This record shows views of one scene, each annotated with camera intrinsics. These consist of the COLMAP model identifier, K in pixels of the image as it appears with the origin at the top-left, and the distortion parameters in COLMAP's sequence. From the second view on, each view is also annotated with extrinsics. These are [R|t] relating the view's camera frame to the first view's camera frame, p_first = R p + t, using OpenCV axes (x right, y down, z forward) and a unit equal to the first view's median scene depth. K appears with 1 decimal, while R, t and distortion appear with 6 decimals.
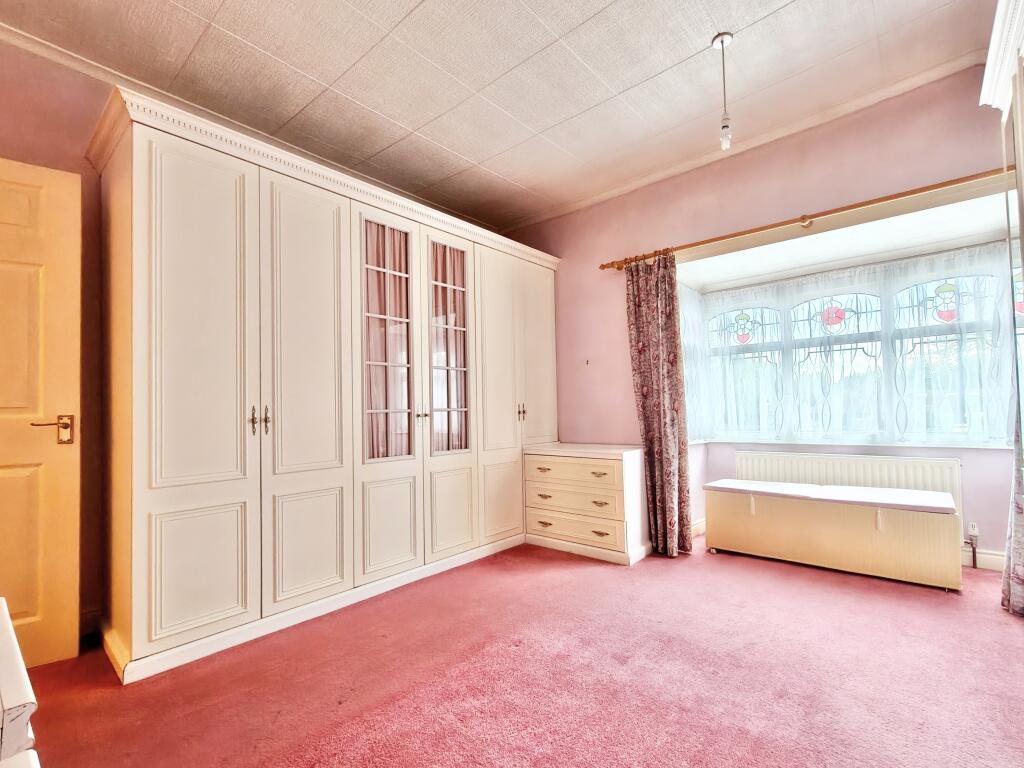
lens RADIAL K [[464.1, 0, 513.5], [0, 464.1, 388.1], [0, 0, 1]] dist [-0.000403, -0.000422]
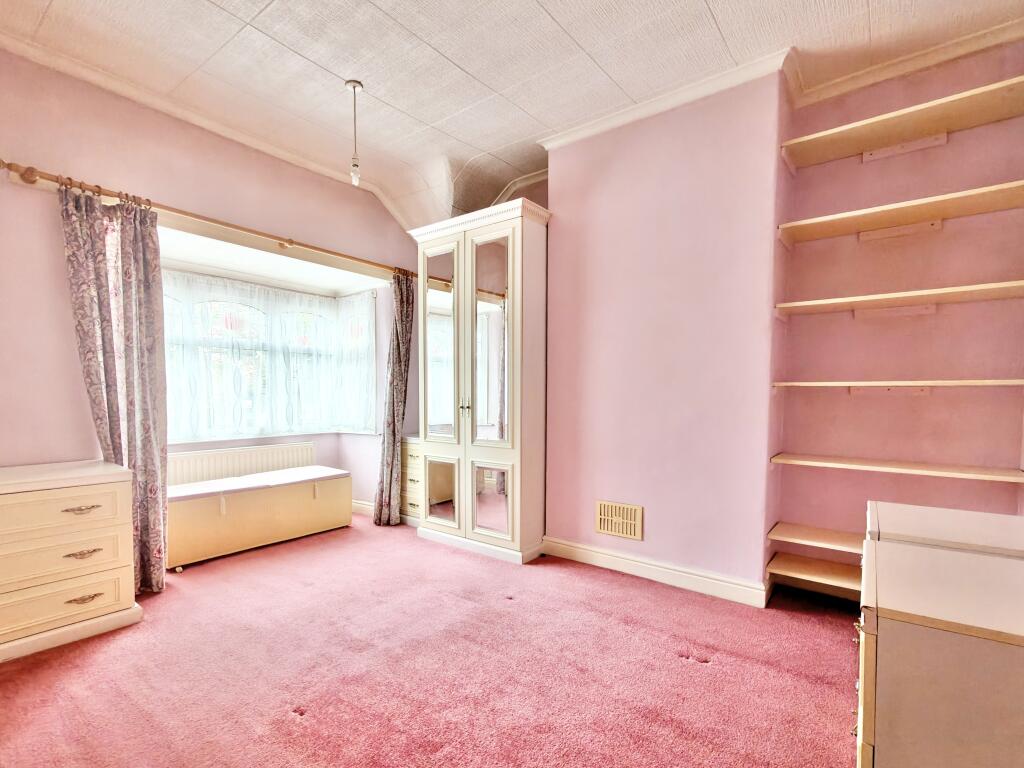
lens RADIAL K [[484.8, 0, 511.9], [0, 484.8, 402.3], [0, 0, 1]] dist [0.000075, 0.000186]
pose [[-0.067724, 0.009788, 0.997656, -0.535278], [-0.033743, 0.999357, -0.012095, 0.026865], [-0.997133, -0.034483, -0.067350, 0.459718]]
